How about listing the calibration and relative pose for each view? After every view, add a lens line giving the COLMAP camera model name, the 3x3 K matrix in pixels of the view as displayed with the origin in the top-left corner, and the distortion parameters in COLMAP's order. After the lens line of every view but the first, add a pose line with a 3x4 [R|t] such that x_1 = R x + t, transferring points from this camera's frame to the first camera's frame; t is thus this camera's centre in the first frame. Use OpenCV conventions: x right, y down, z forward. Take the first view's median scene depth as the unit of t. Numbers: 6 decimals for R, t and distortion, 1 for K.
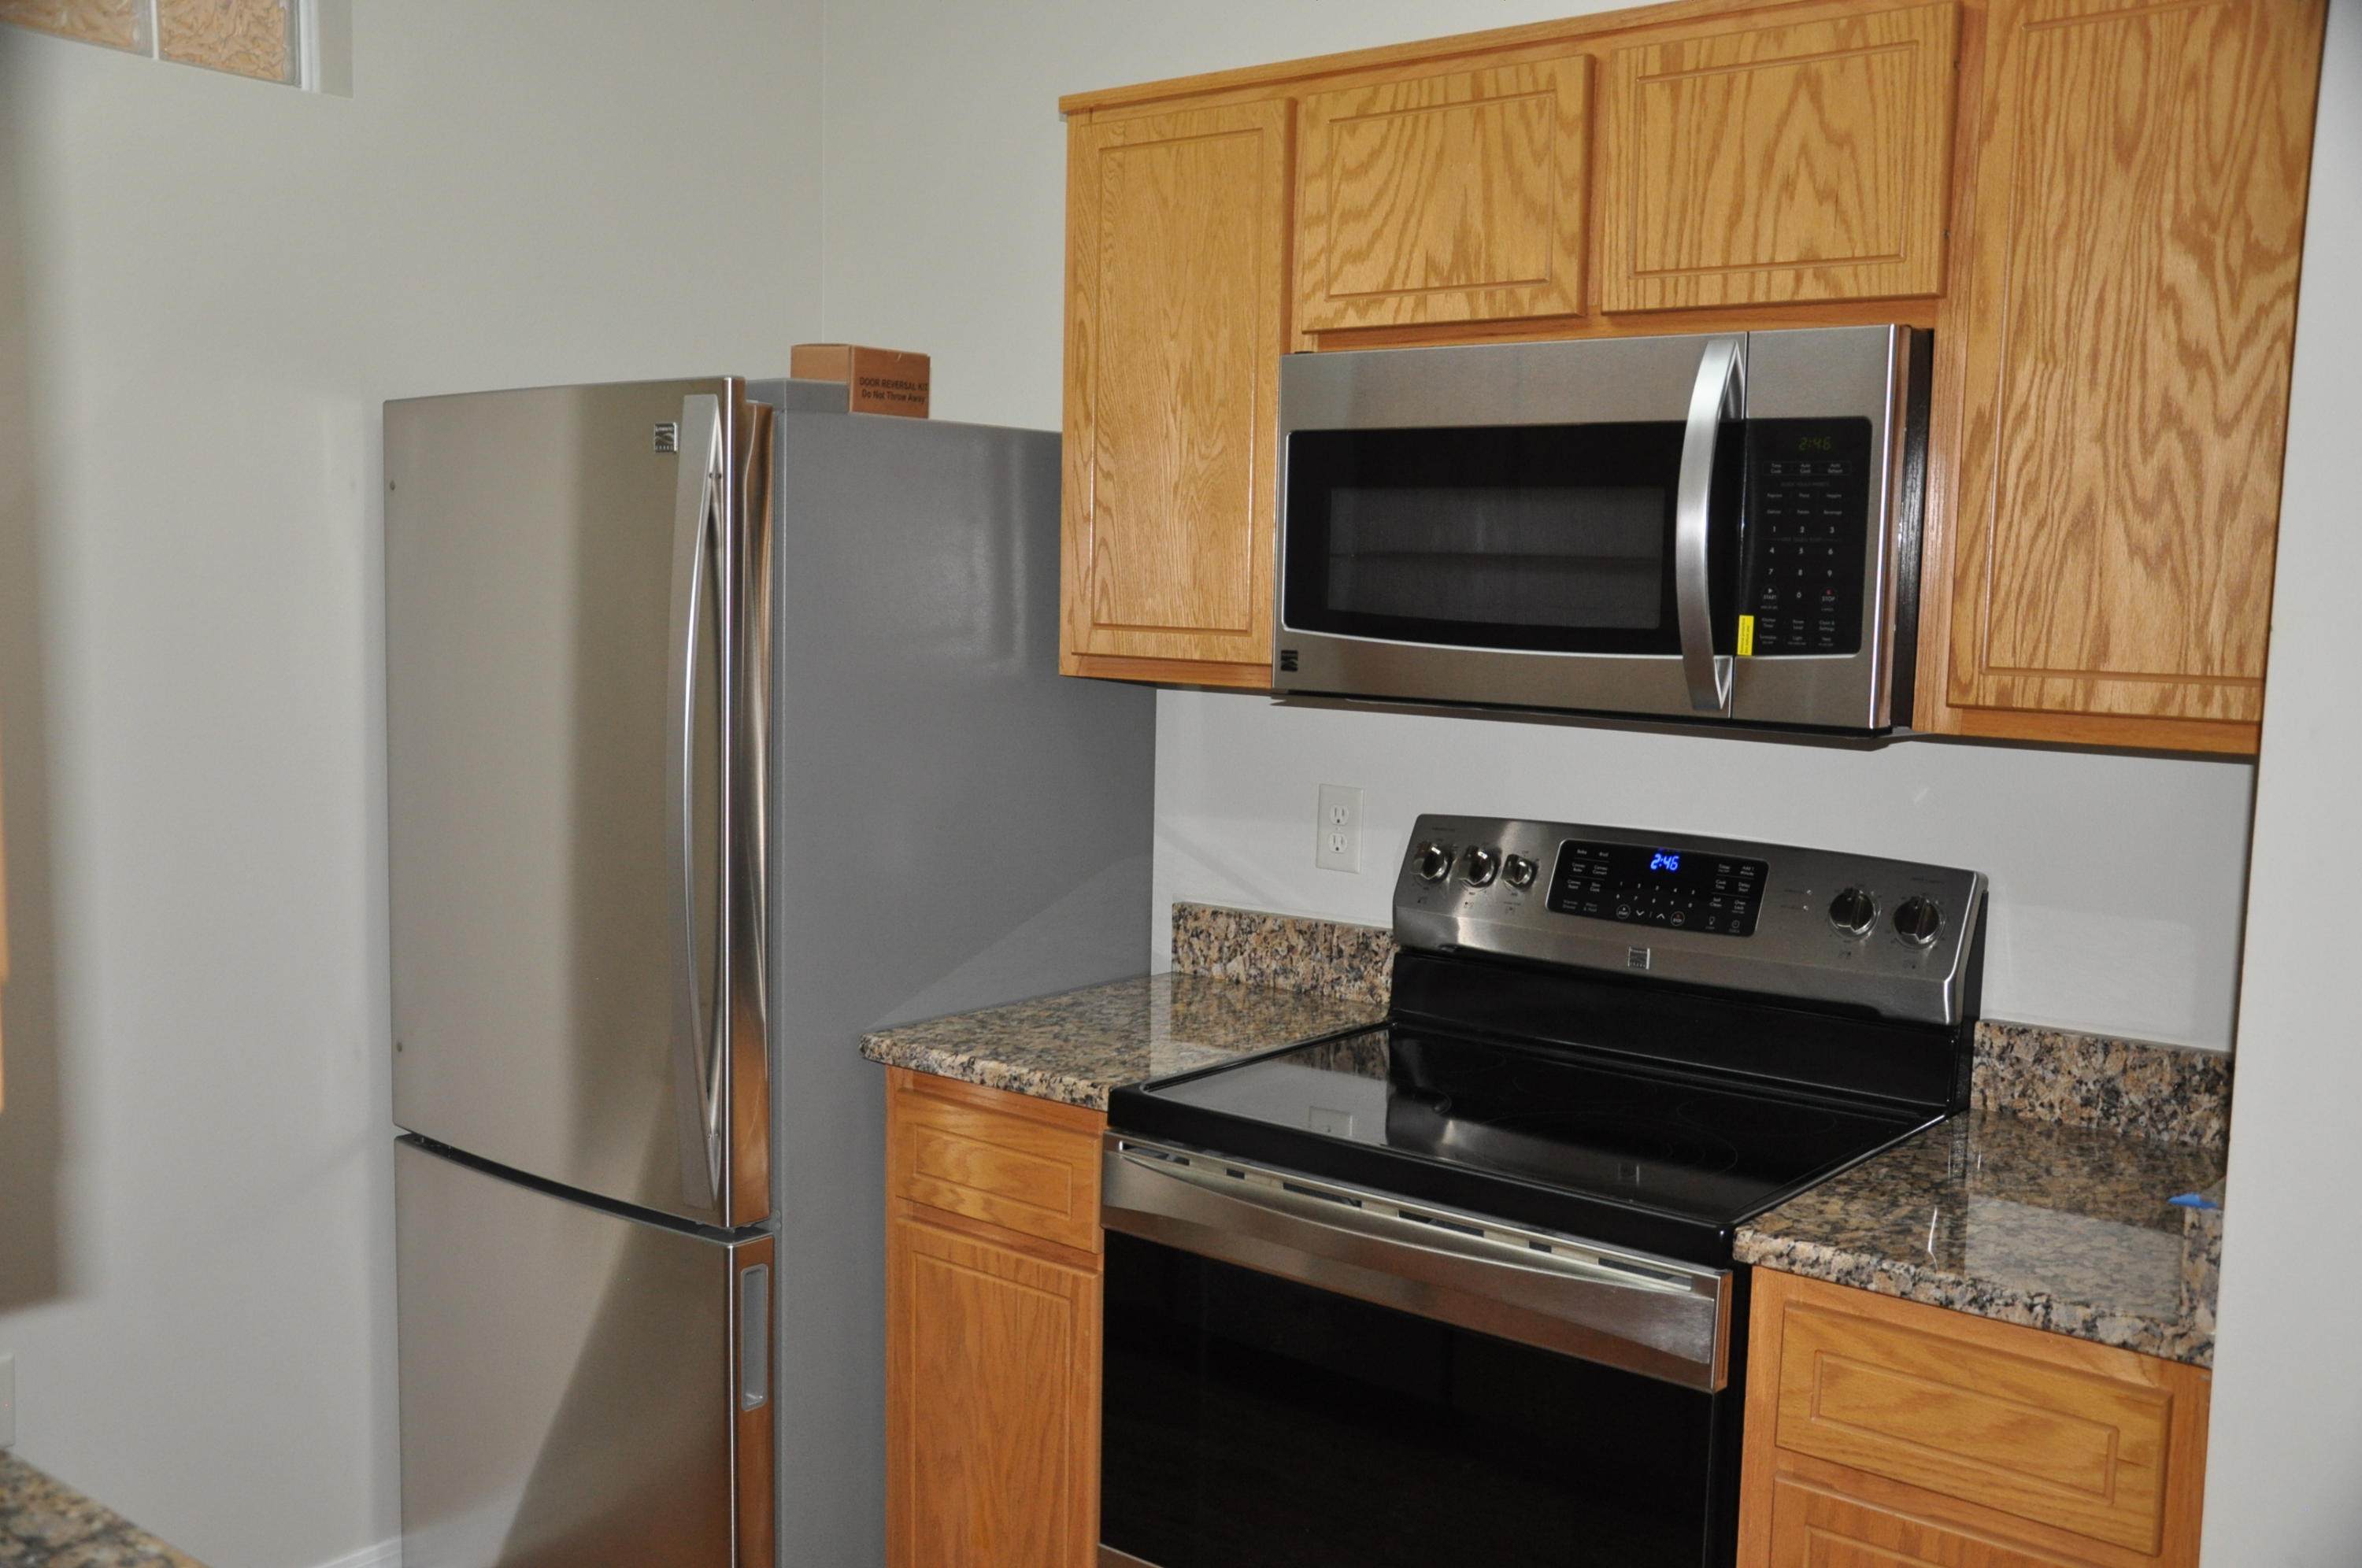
lens RADIAL K [[2197.5, 0, 1189.3], [0, 2197.5, 800.6], [0, 0, 1]] dist [-0.143589, 0.269495]
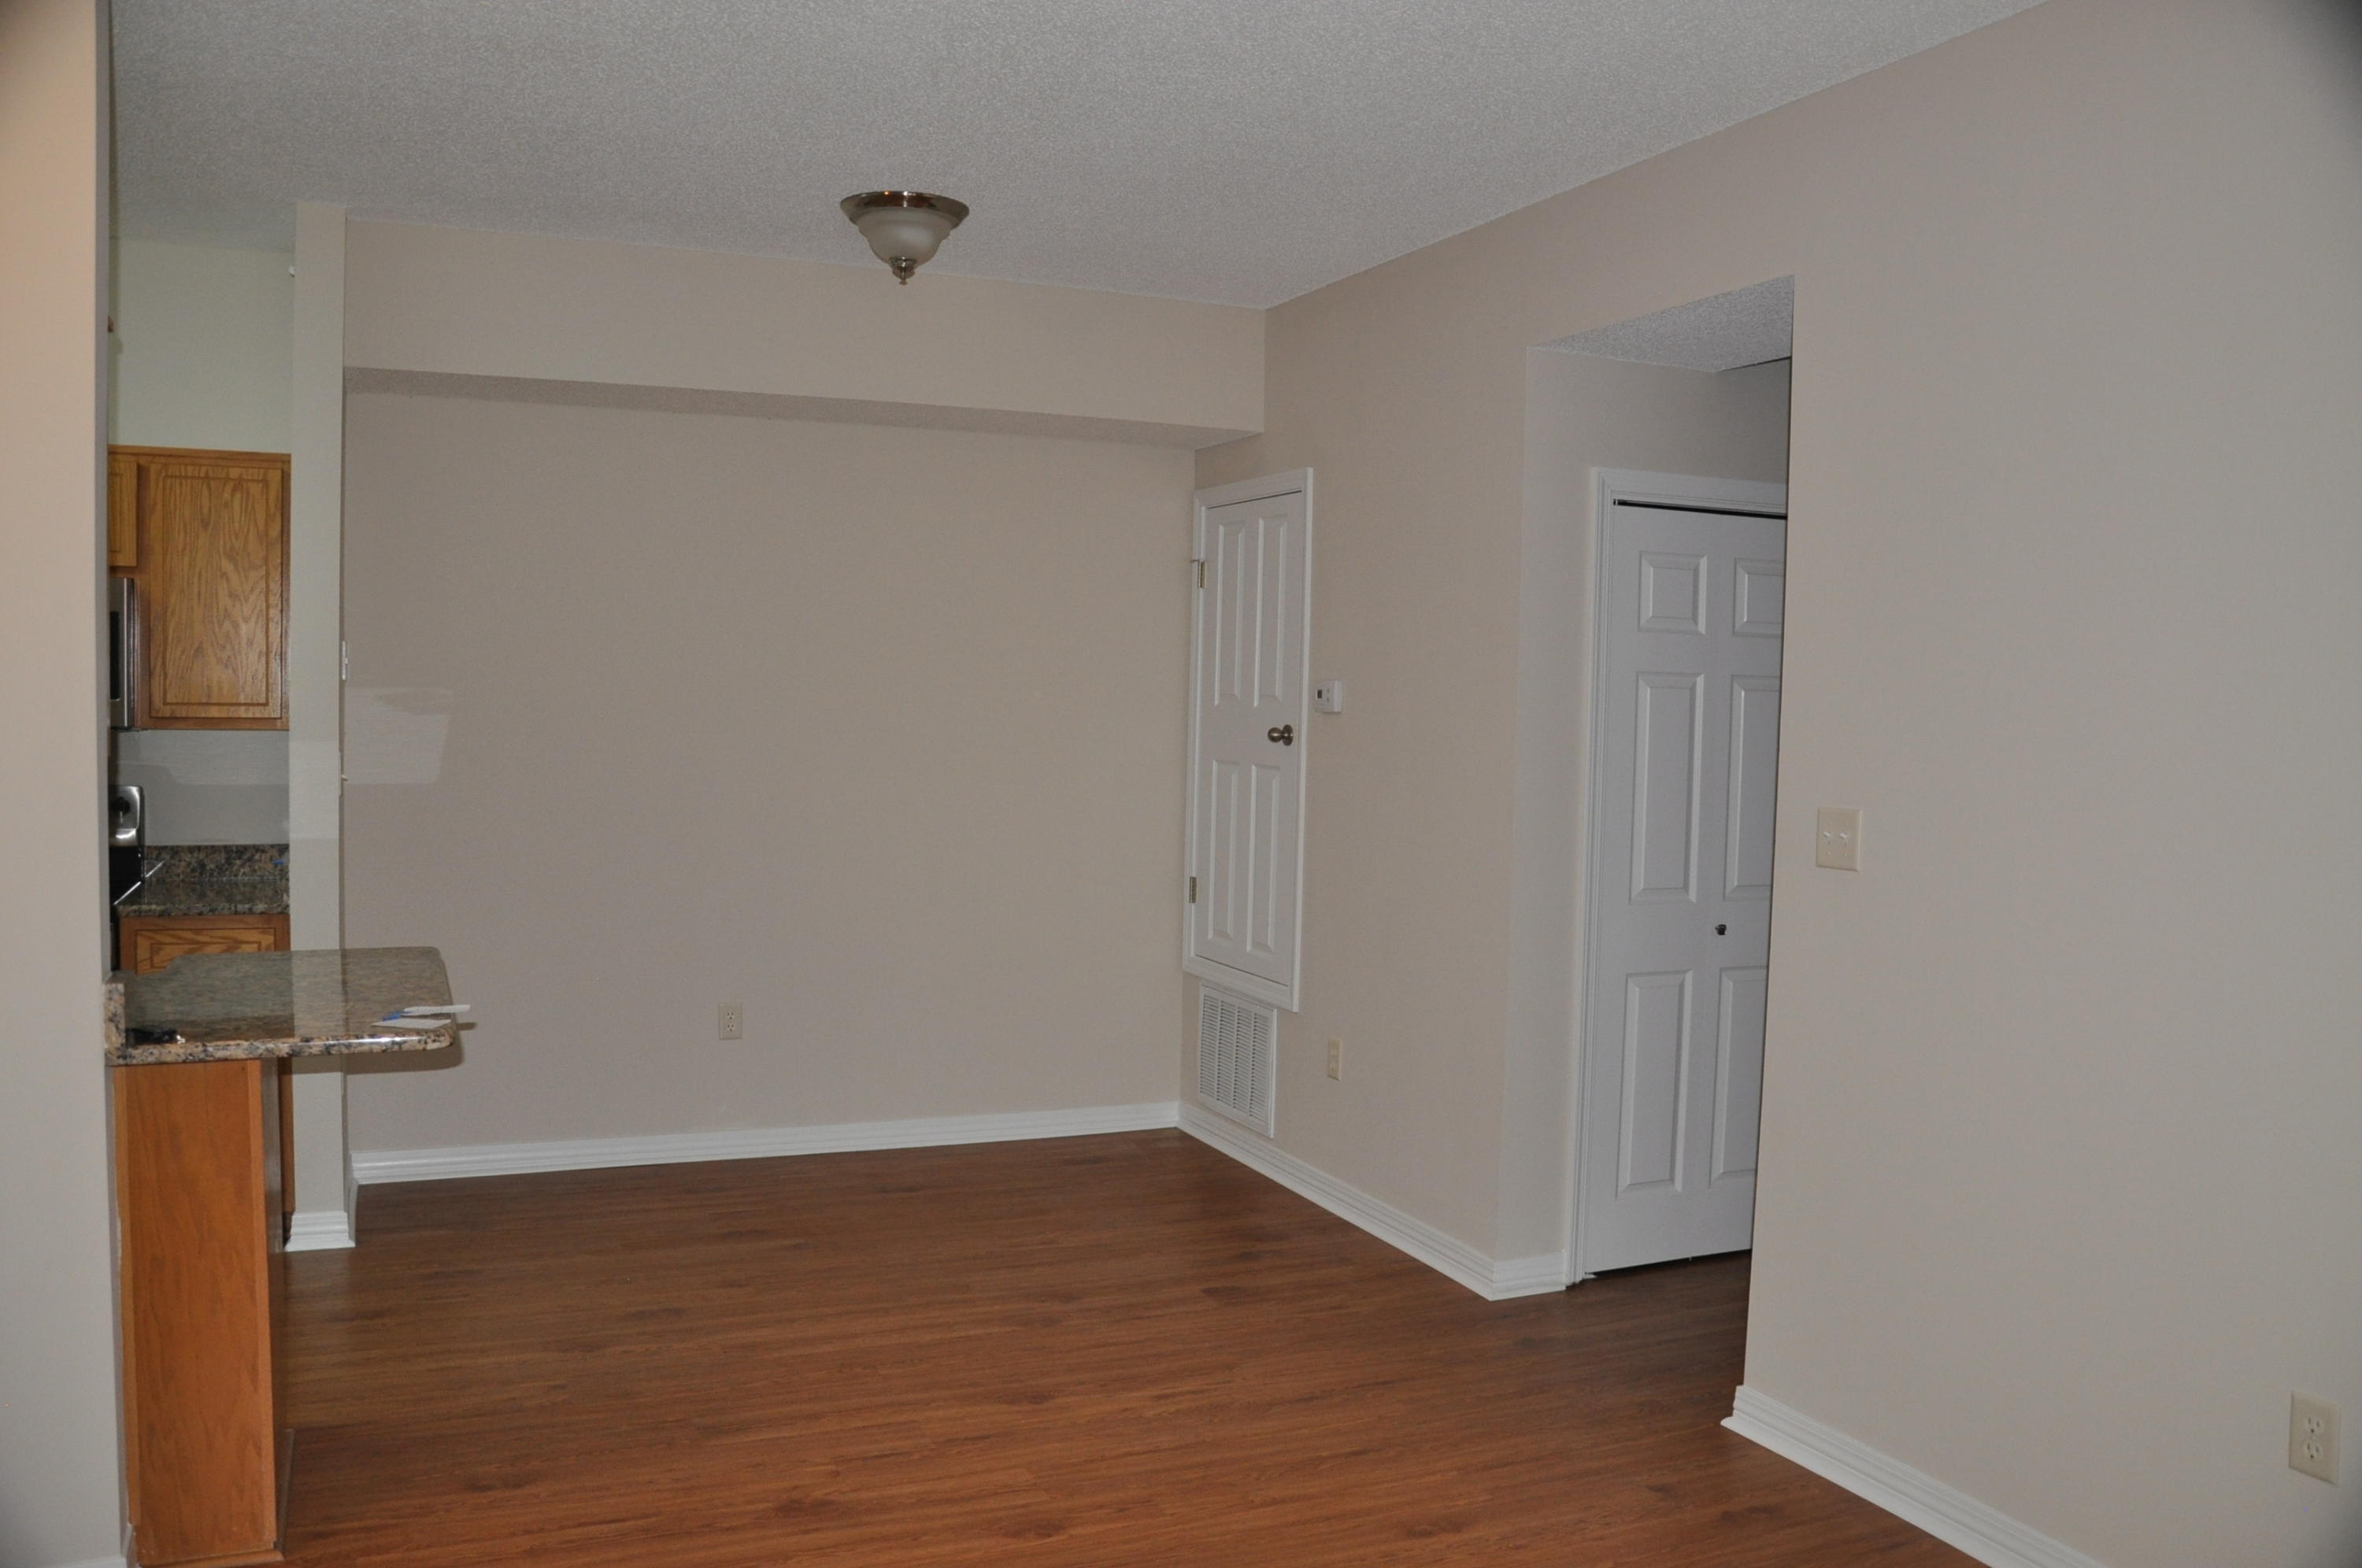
lens RADIAL K [[1865.6, 0, 1134.0], [0, 1865.6, 798.6], [0, 0, 1]] dist [-0.140354, 0.109830]
pose [[0.471117, -0.062254, 0.879871, -1.143163], [0.090623, 0.995644, 0.021922, 0.127206], [-0.877403, 0.069409, 0.474707, -1.232154]]
